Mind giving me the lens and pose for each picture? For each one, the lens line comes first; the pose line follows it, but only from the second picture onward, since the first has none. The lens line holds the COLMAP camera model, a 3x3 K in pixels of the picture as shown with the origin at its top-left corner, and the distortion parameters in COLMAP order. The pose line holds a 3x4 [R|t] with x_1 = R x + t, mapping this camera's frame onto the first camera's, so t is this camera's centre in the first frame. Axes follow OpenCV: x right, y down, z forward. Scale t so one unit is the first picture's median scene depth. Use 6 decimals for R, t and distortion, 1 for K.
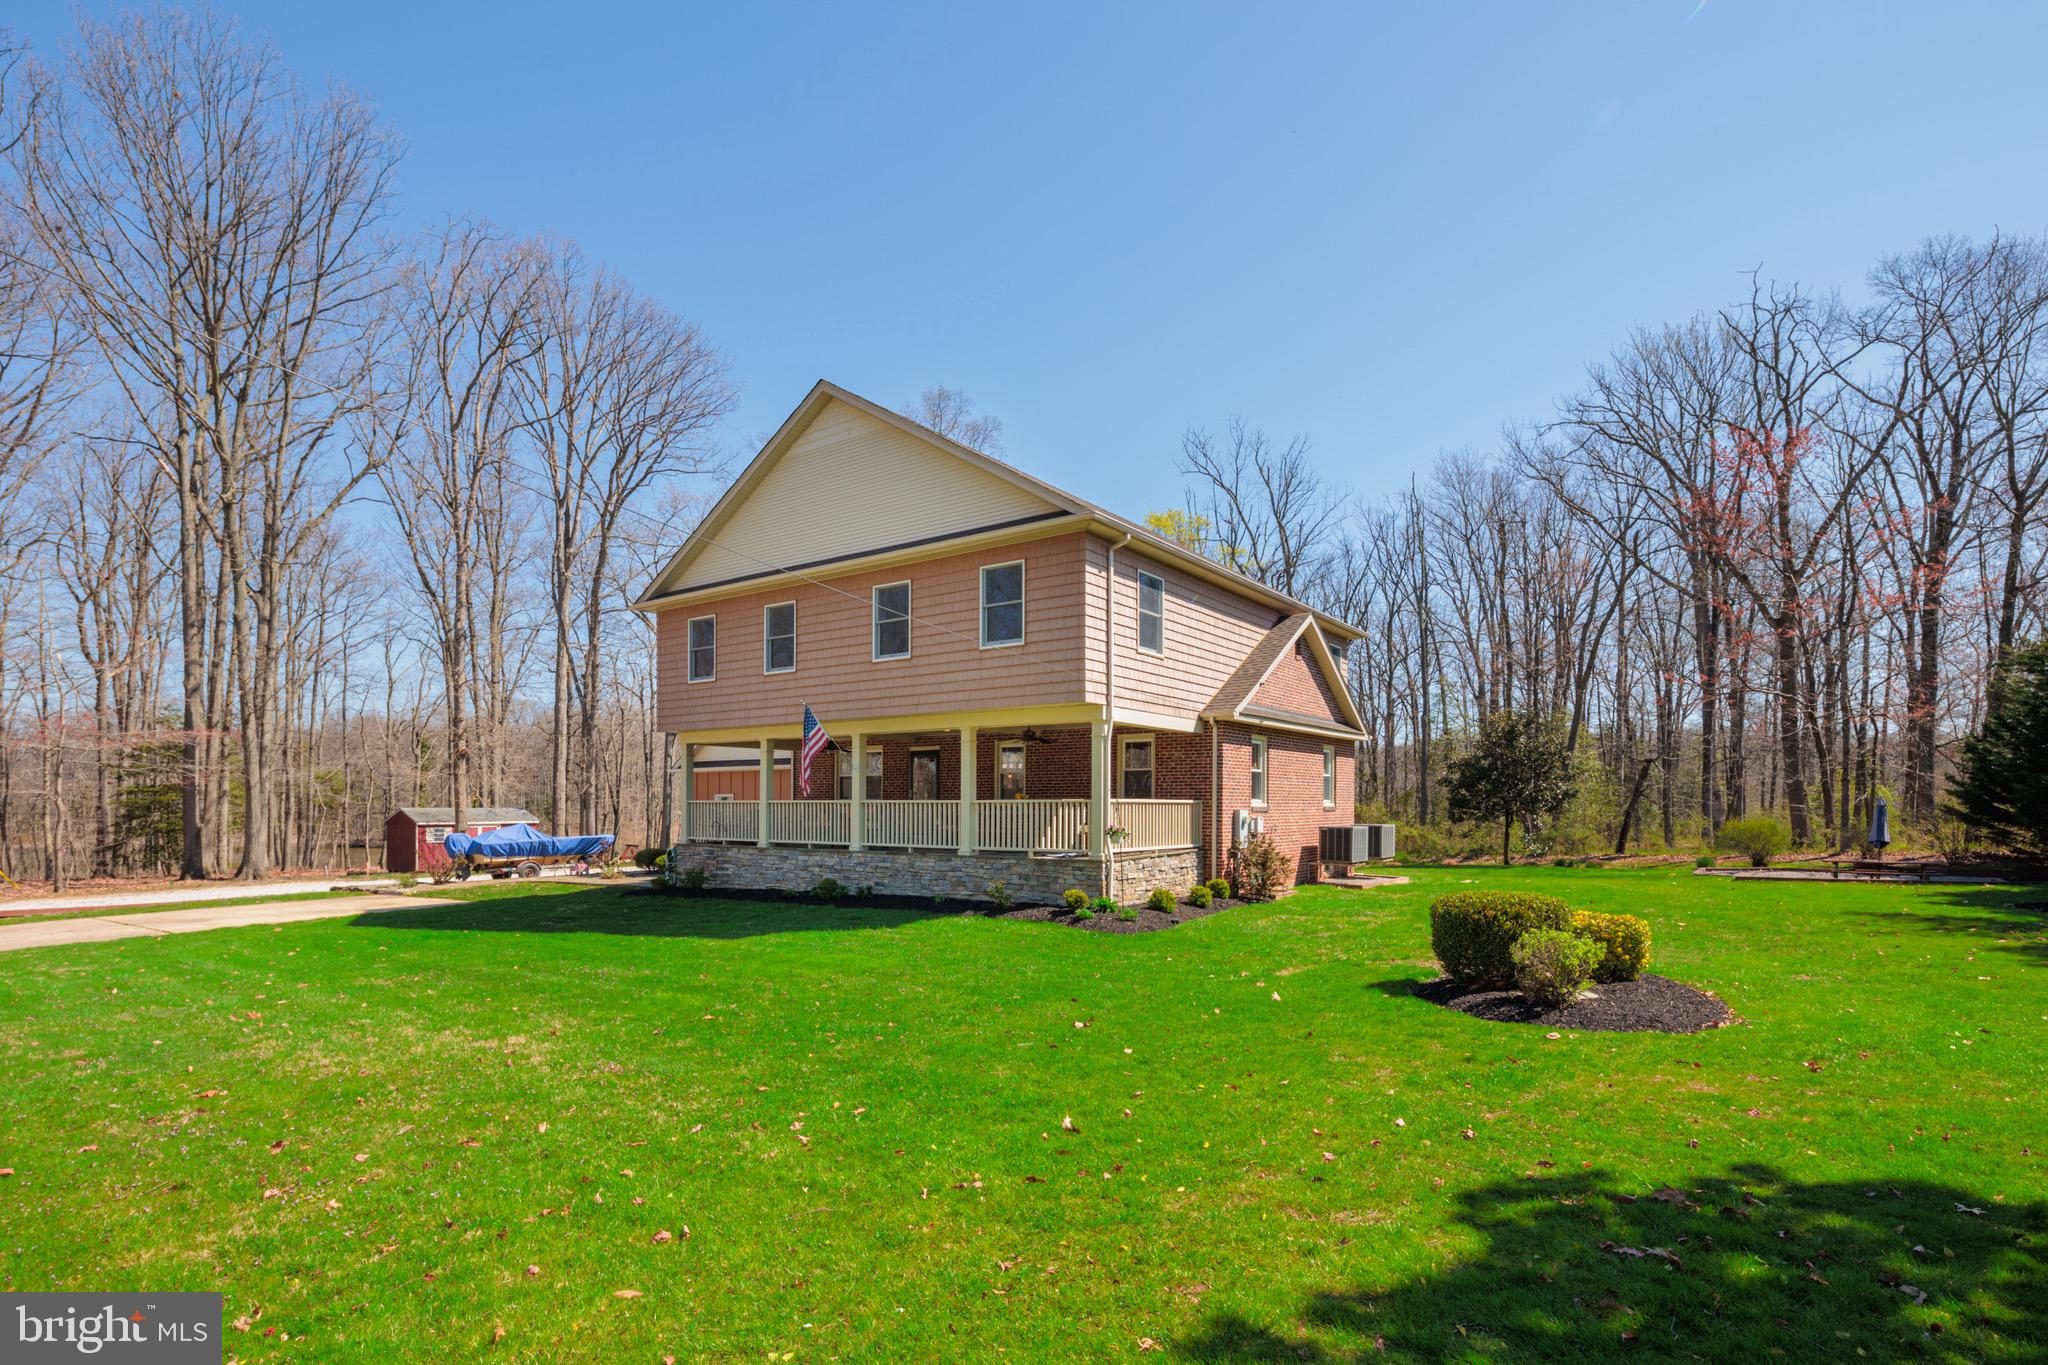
lens RADIAL K [[990.9, 0, 1022.3], [0, 990.9, 817.0], [0, 0, 1]] dist [0.002178, 0.000176]
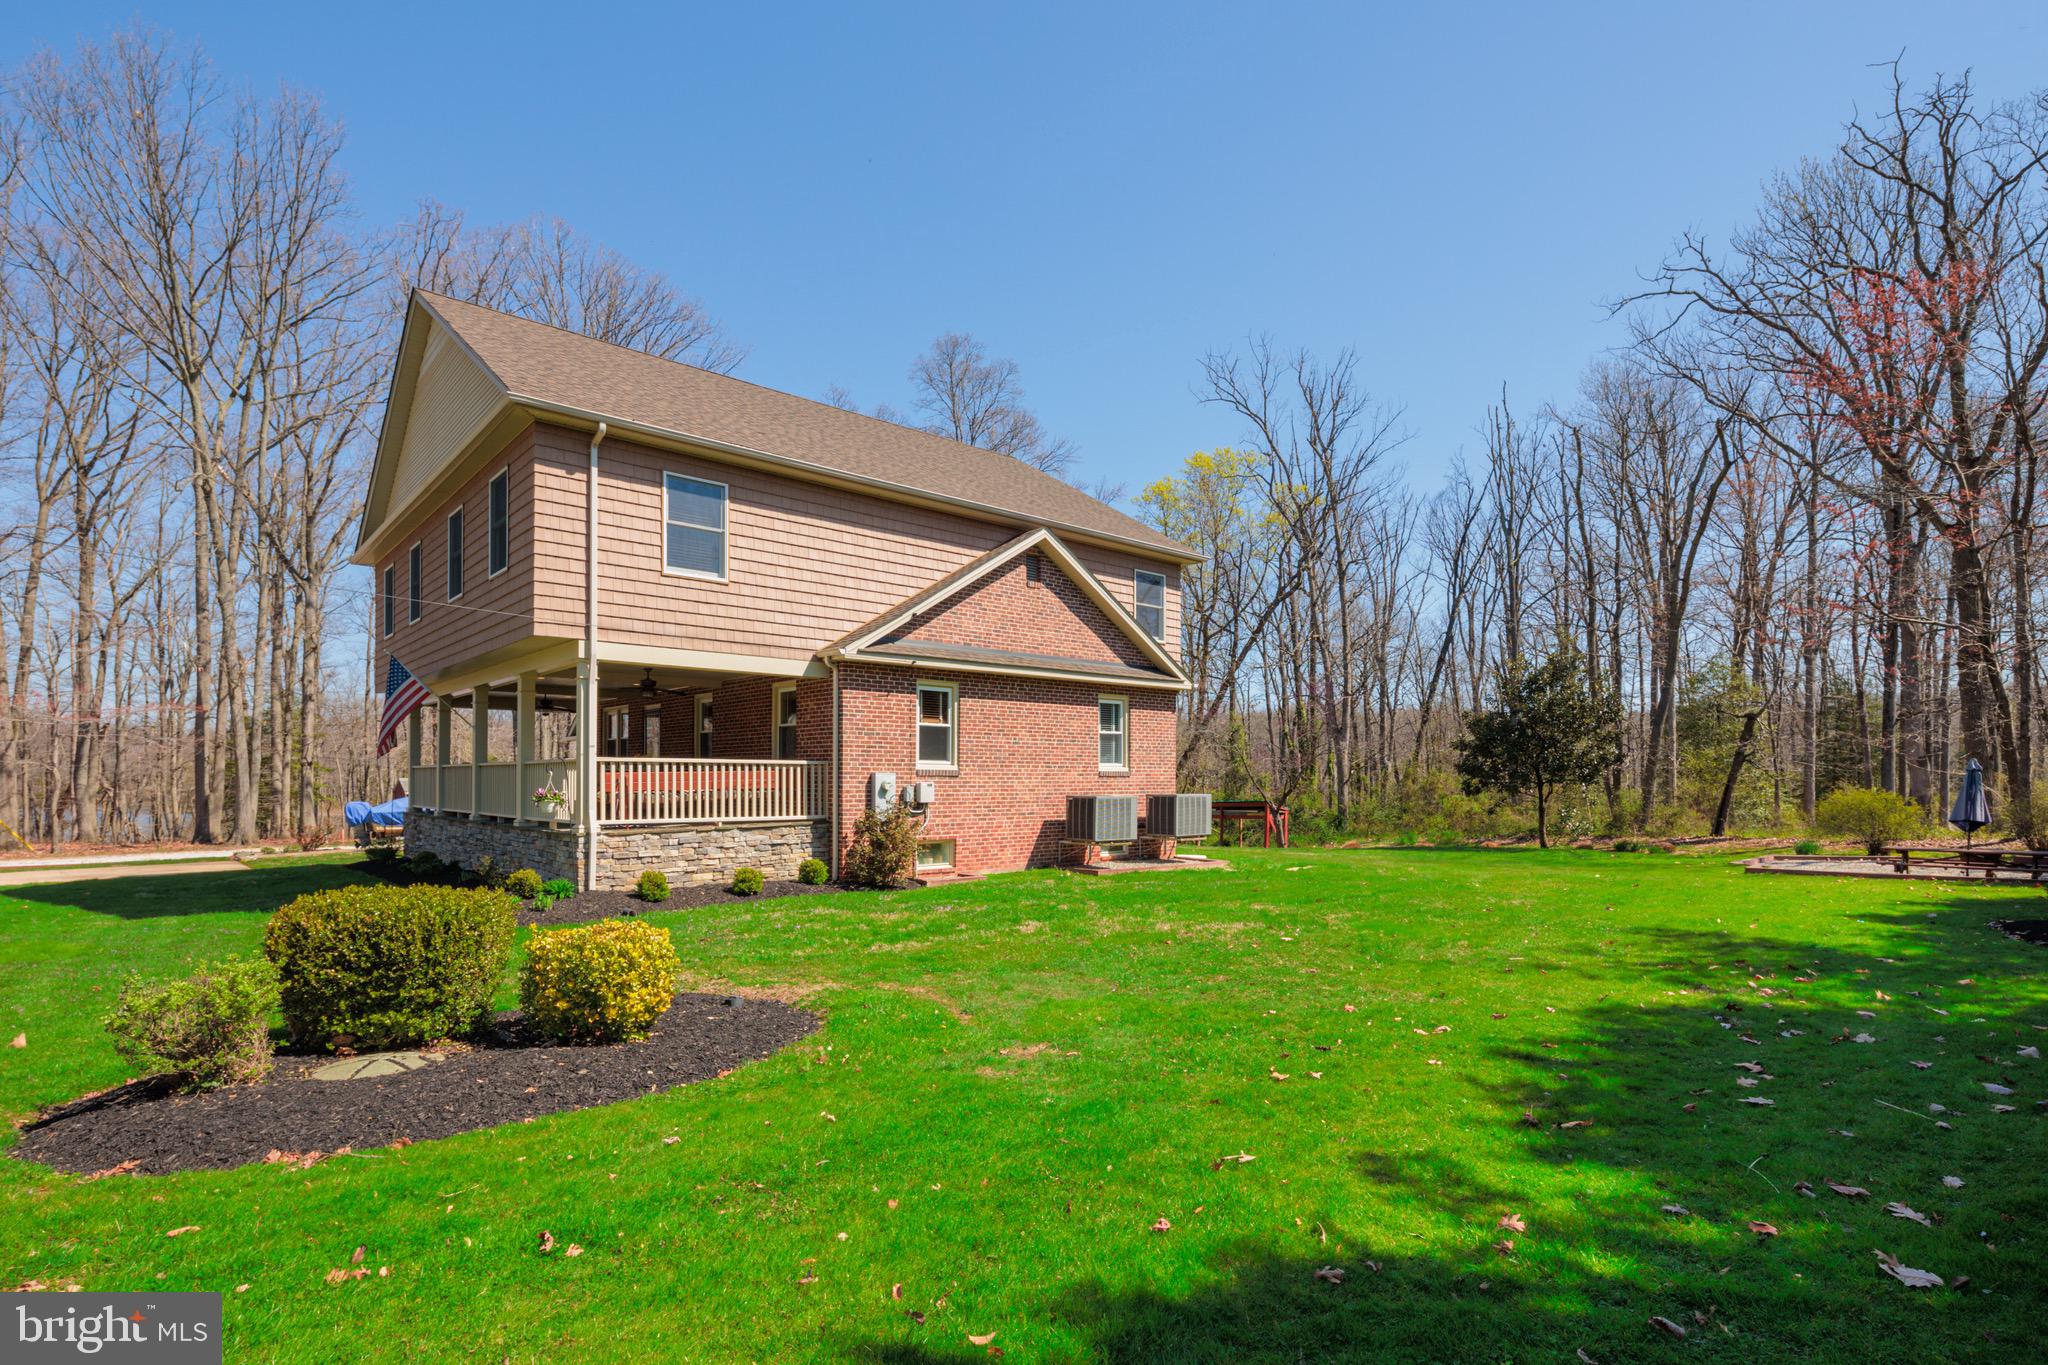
lens RADIAL K [[999.7, 0, 1024.5], [0, 999.7, 786.4], [0, 0, 1]] dist [-0.001662, -0.000258]
pose [[0.977206, 0.001384, -0.212289, 0.496570], [-0.002514, 0.999984, -0.005051, 0.007039], [0.212279, 0.005469, 0.977194, 0.237911]]
